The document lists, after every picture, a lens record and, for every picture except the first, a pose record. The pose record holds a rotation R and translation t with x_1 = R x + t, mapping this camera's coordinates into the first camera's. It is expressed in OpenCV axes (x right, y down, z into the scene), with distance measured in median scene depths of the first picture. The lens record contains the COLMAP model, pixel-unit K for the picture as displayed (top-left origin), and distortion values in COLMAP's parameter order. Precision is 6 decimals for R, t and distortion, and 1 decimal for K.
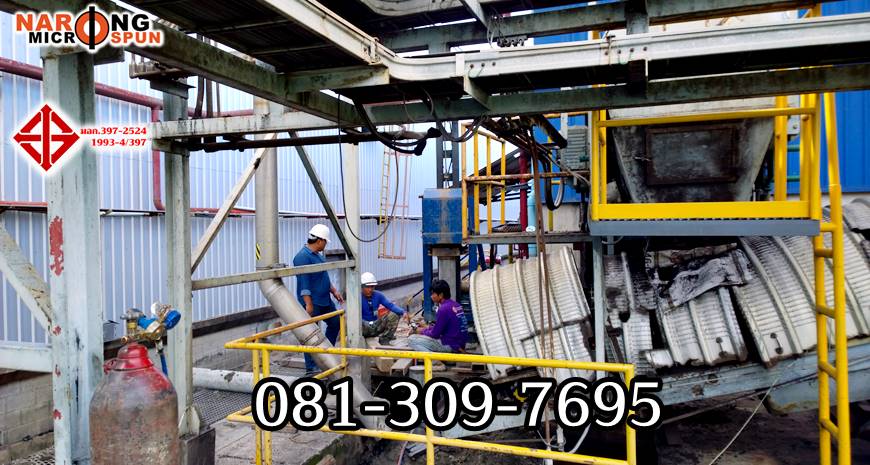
lens RADIAL K [[619.8, 0, 419.0], [0, 619.8, 237.5], [0, 0, 1]] dist [0.047574, 0.000153]
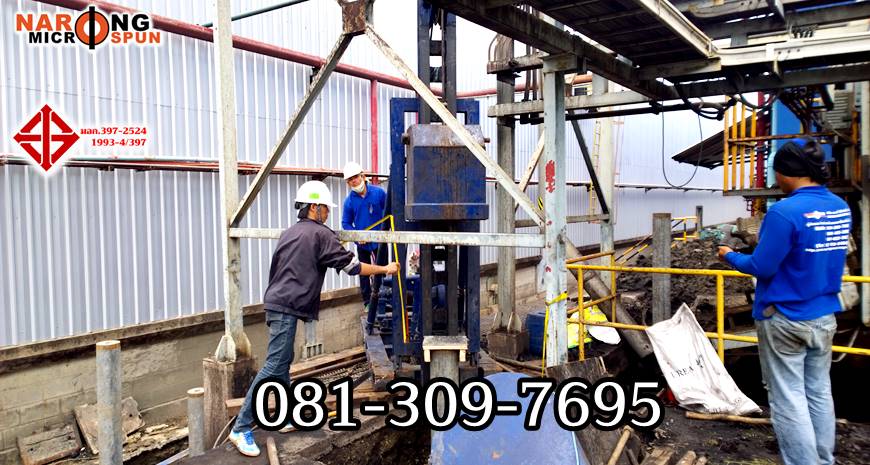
lens RADIAL K [[618.4, 0, 435.0], [0, 618.4, 232.5], [0, 0, 1]] dist [0.078071, -0.089705]
pose [[0.965060, 0.014261, -0.261641, -0.201163], [-0.004613, 0.999288, 0.037453, 0.051776], [0.261989, -0.034938, 0.964438, -0.394424]]
